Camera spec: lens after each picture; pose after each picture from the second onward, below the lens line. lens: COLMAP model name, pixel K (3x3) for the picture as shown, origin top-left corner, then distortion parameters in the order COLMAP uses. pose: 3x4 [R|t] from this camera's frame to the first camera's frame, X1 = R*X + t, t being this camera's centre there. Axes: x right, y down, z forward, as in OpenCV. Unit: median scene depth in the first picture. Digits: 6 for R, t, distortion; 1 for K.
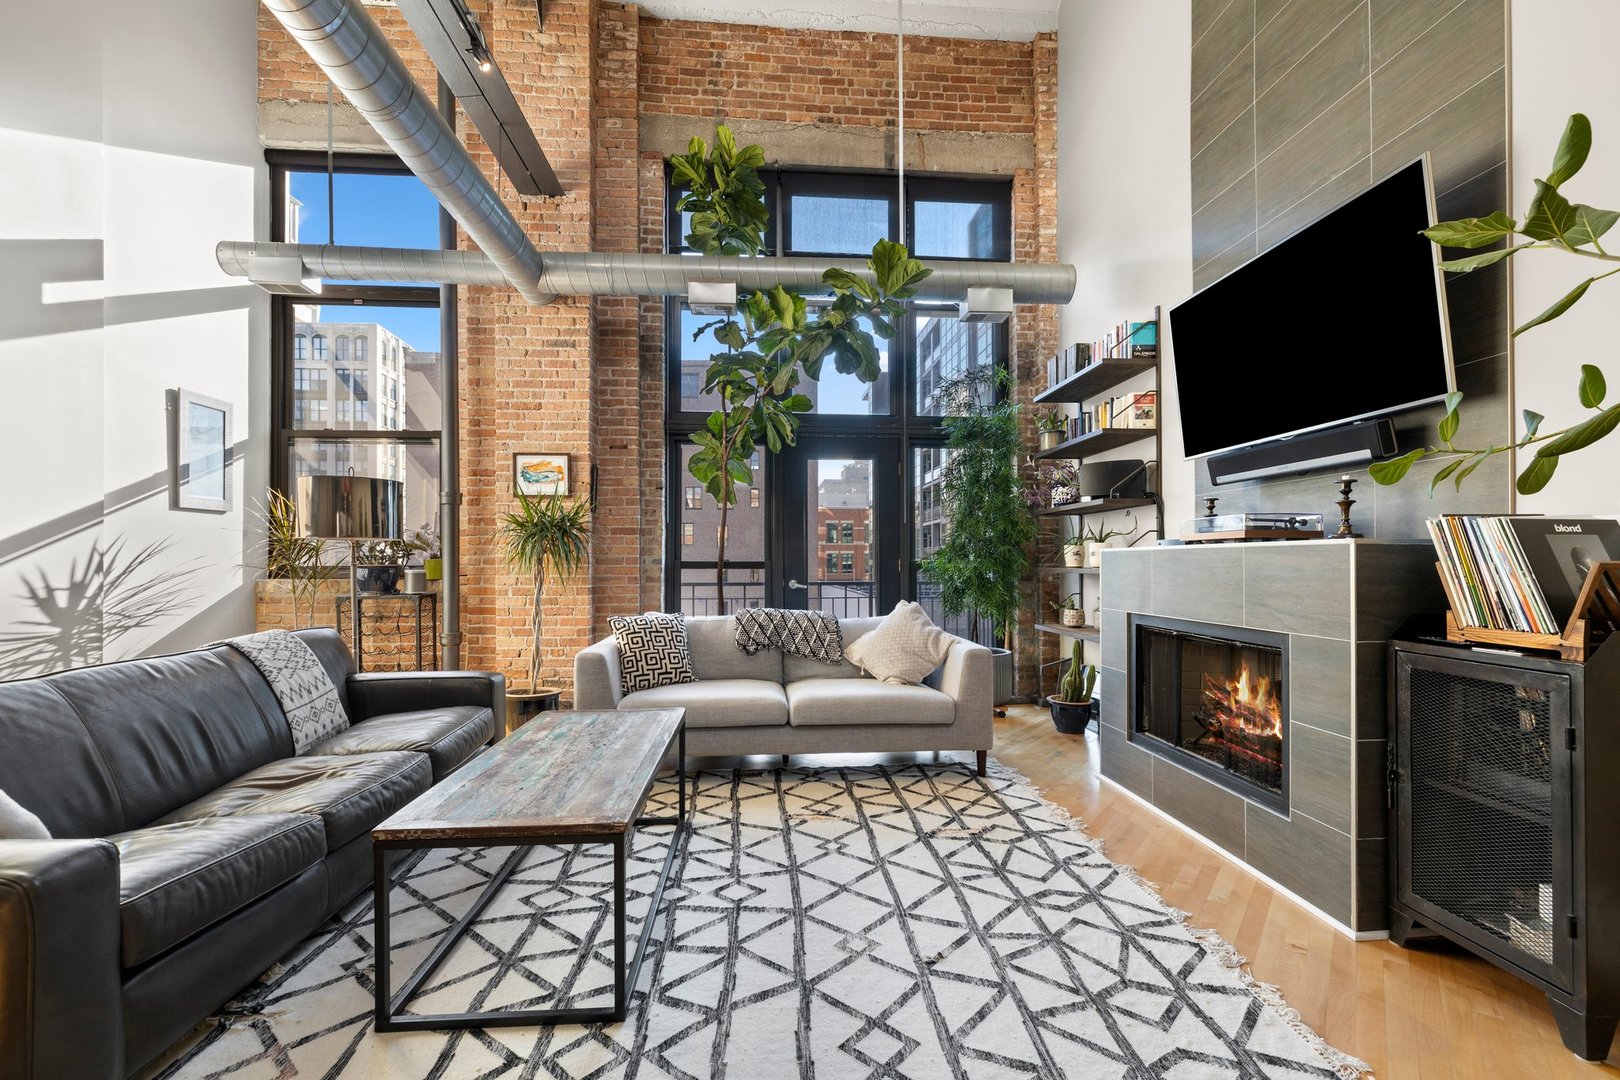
lens RADIAL K [[678.6, 0, 813.9], [0, 678.6, 566.3], [0, 0, 1]] dist [-0.001200, -0.000090]
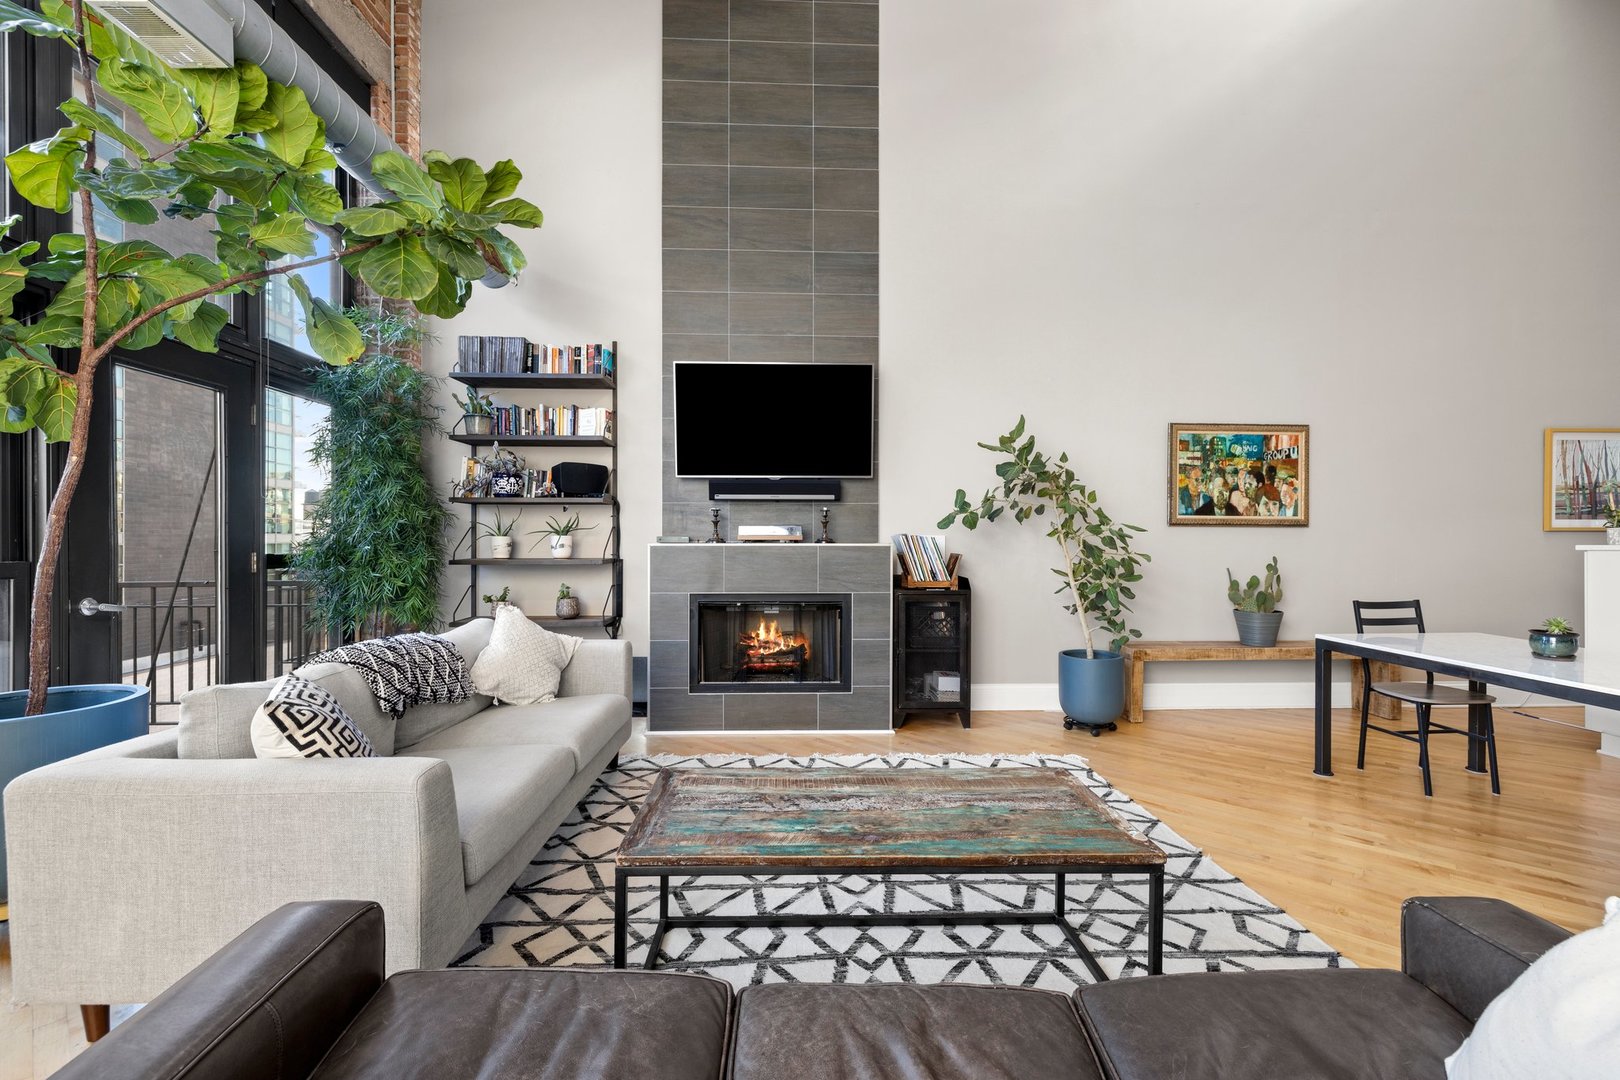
lens RADIAL K [[678.6, 0, 803.3], [0, 678.6, 542.4], [0, 0, 1]] dist [-0.001200, -0.000090]
pose [[0.047158, -0.002379, 0.998885, -0.685991], [0.005268, 0.999984, 0.002133, -0.026334], [-0.998874, 0.005161, 0.047170, 0.611188]]
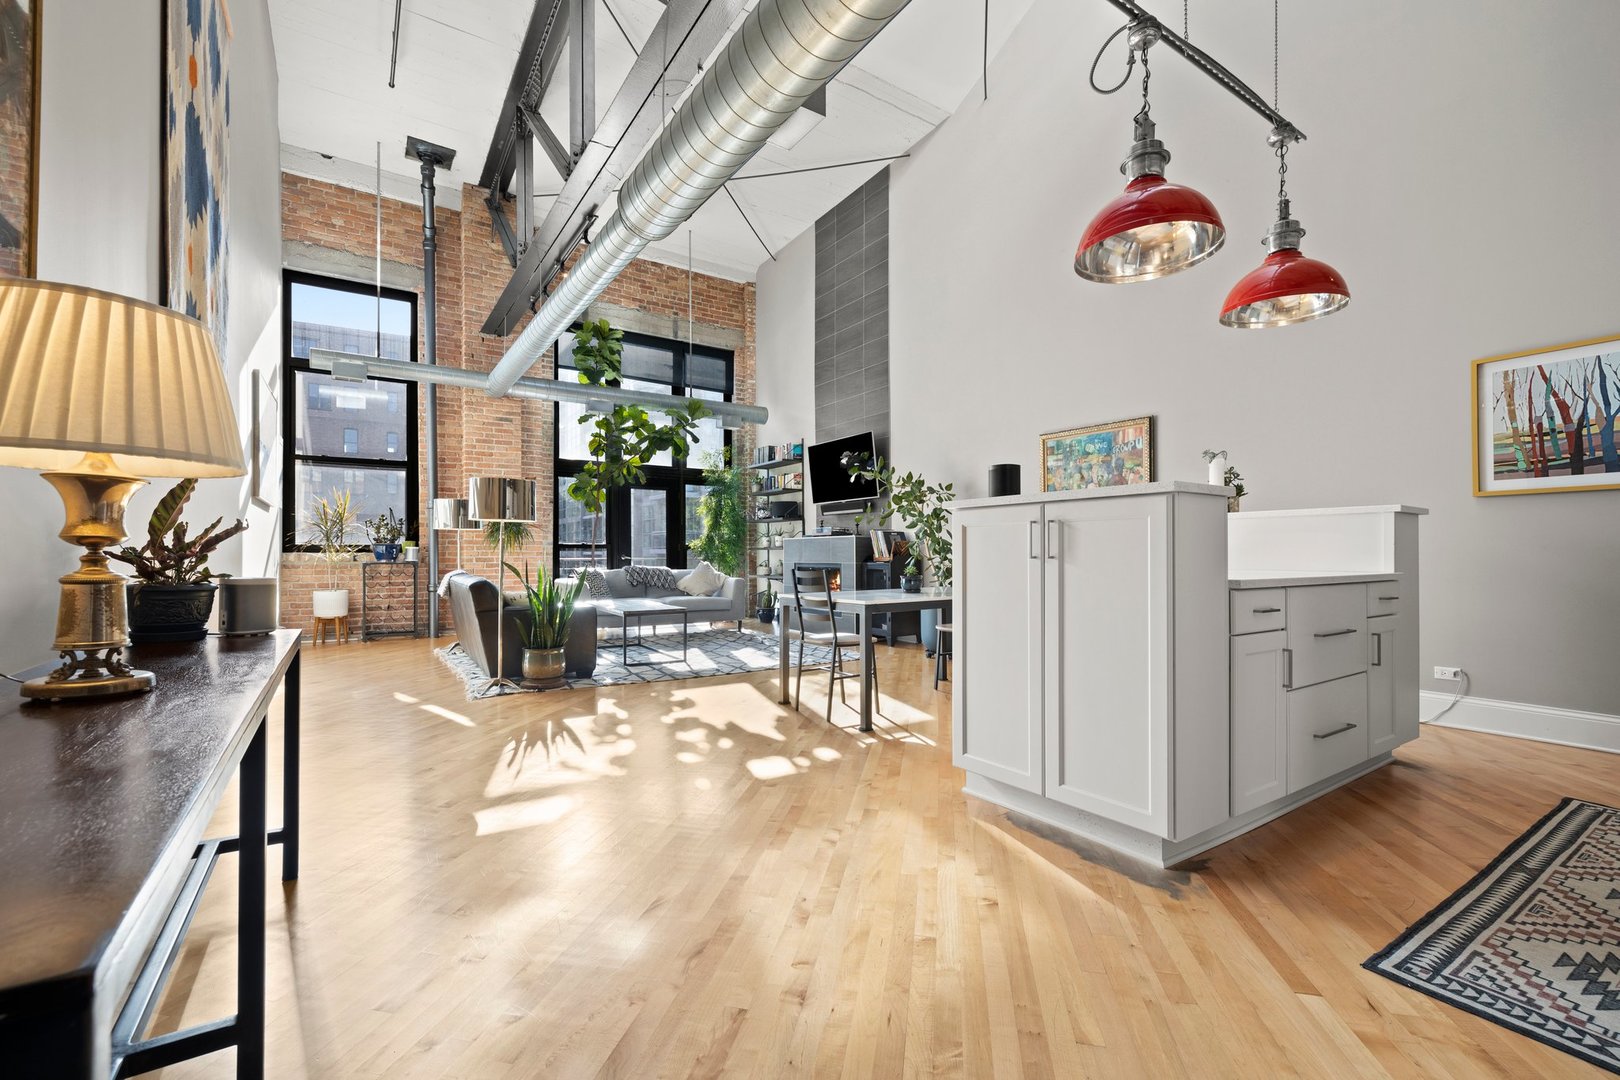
lens RADIAL K [[678.6, 0, 798.0], [0, 678.6, 555.7], [0, 0, 1]] dist [-0.001200, -0.000090]
pose [[0.880923, -0.000001, 0.473259, -0.648928], [0.003189, 0.999977, -0.005934, 0.048333], [-0.473249, 0.006737, 0.880903, -1.114757]]
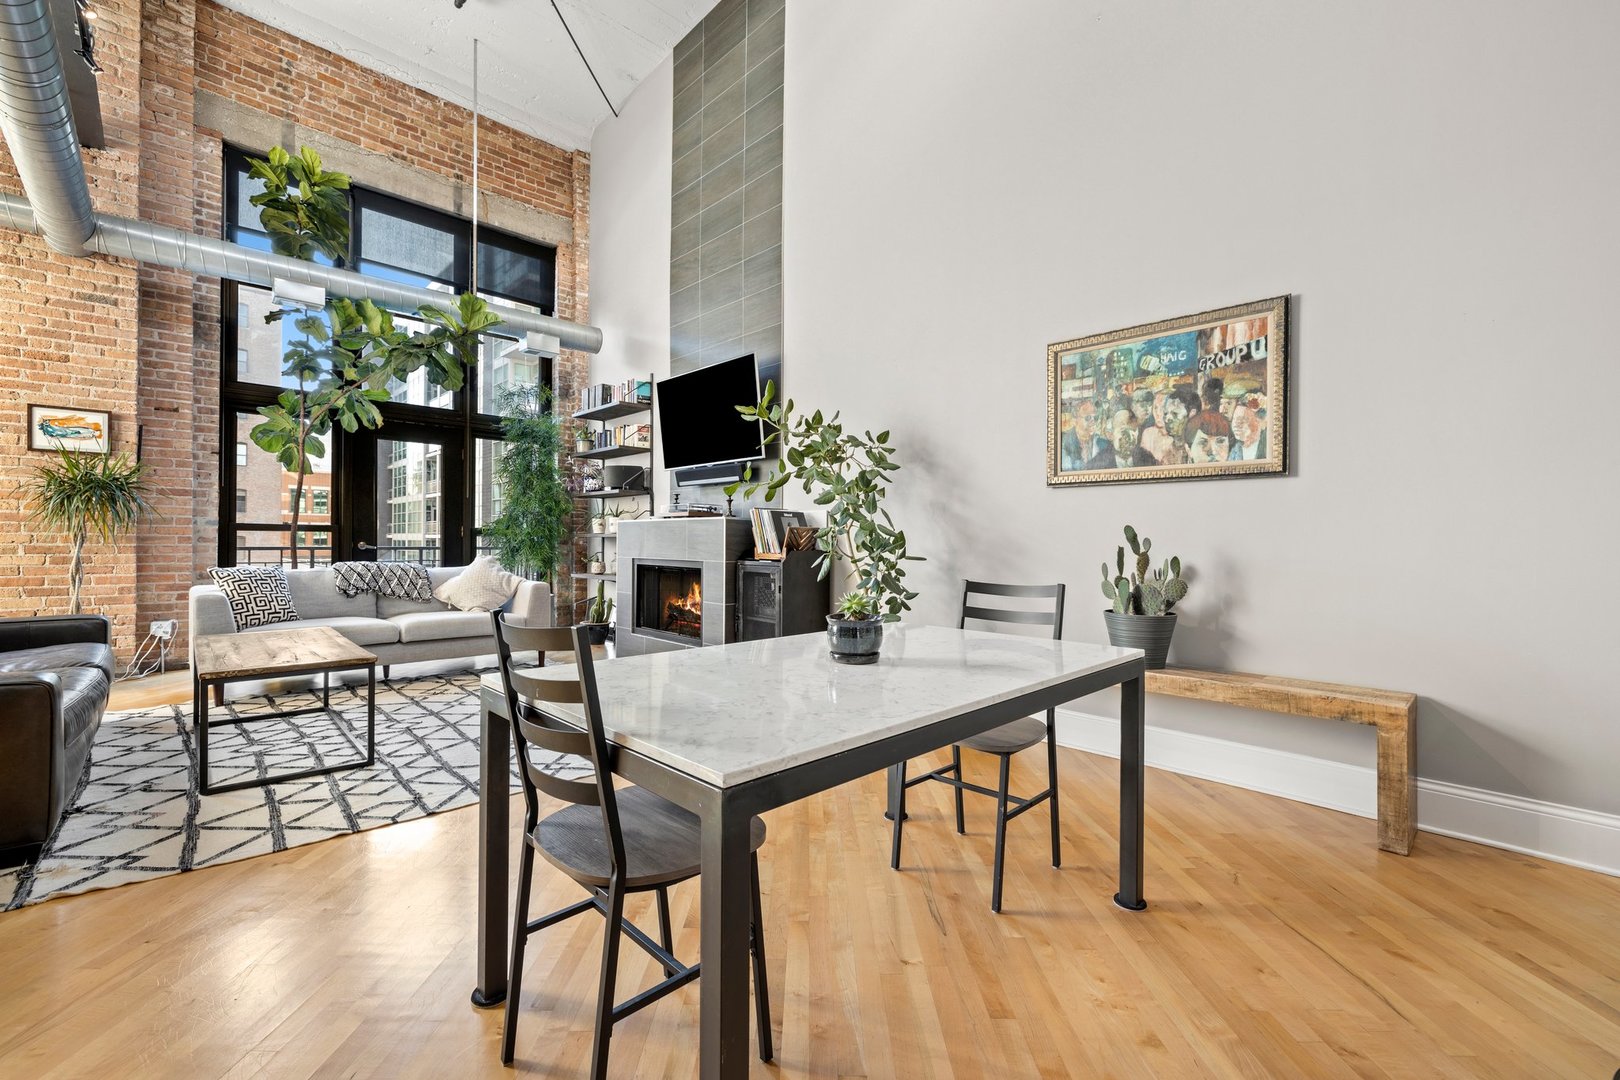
lens RADIAL K [[678.6, 0, 801.8], [0, 678.6, 544.1], [0, 0, 1]] dist [-0.001200, -0.000090]
pose [[0.780994, 0.007816, 0.624489, -0.225451], [-0.007063, 0.999968, -0.003682, 0.030171], [-0.624498, -0.001535, 0.781025, -0.496882]]
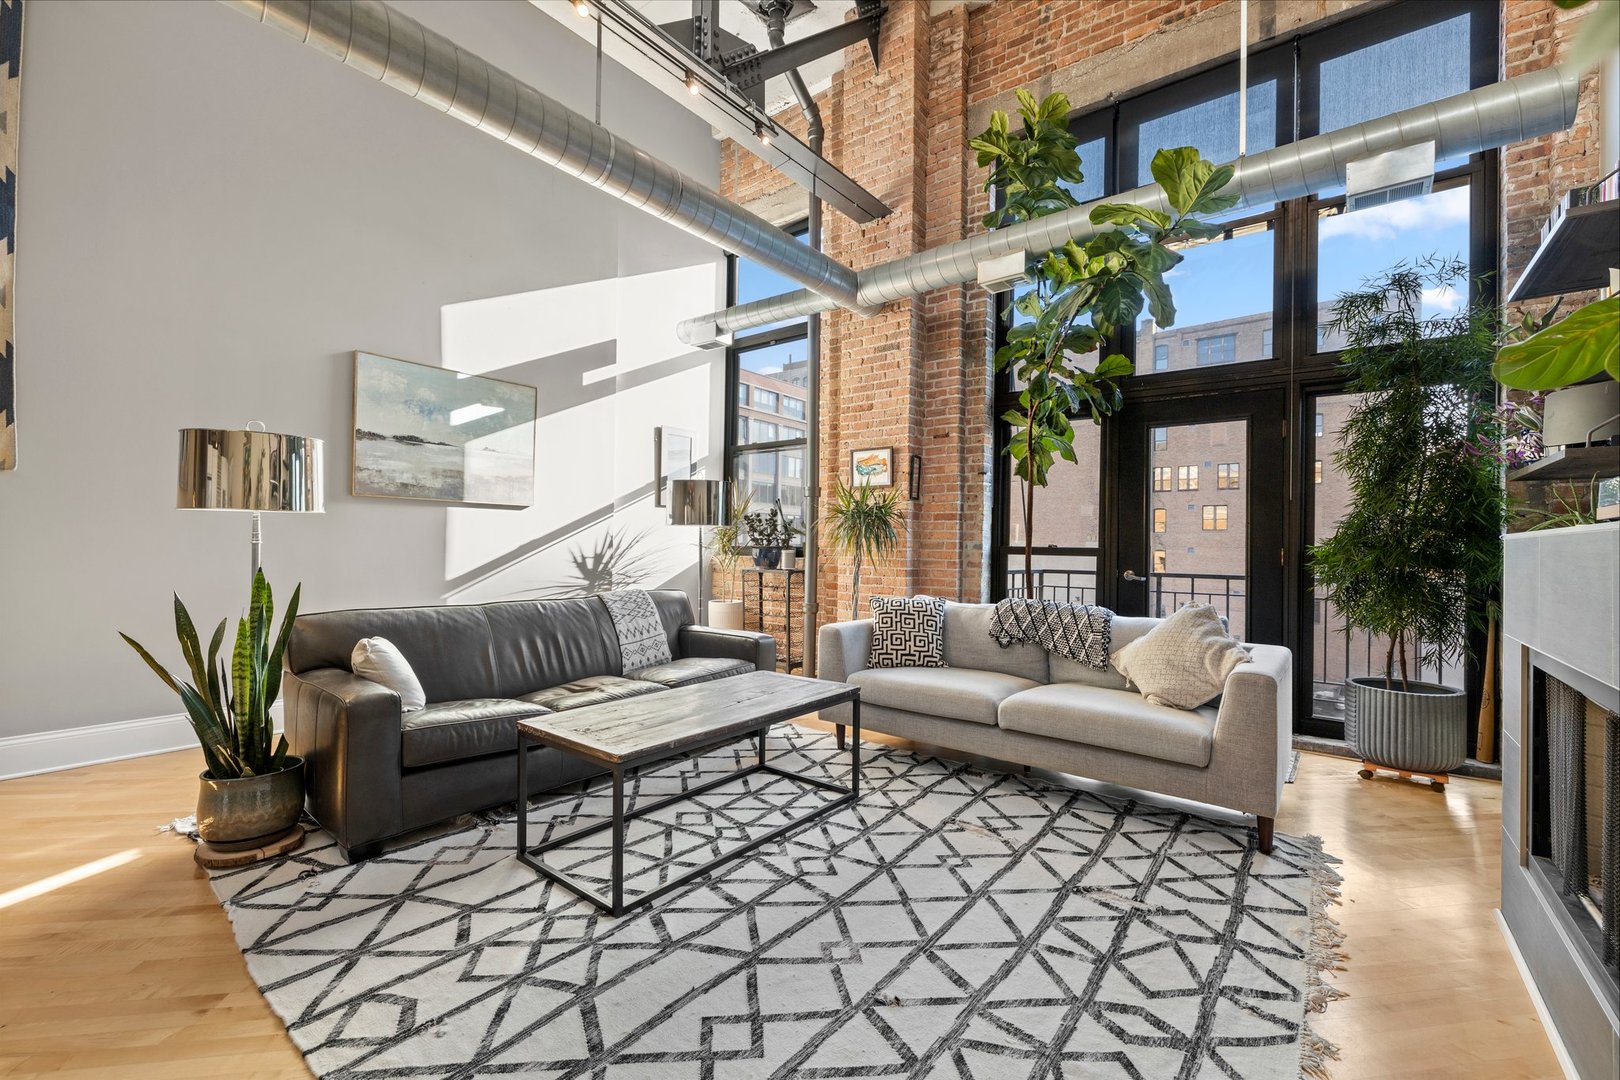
lens RADIAL K [[678.6, 0, 816.4], [0, 678.6, 539.4], [0, 0, 1]] dist [-0.001200, -0.000090]
pose [[0.739845, 0.006413, -0.672747, 0.342453], [-0.020013, 0.999722, -0.012479, -0.000764], [0.672480, 0.022697, 0.739767, 0.138120]]
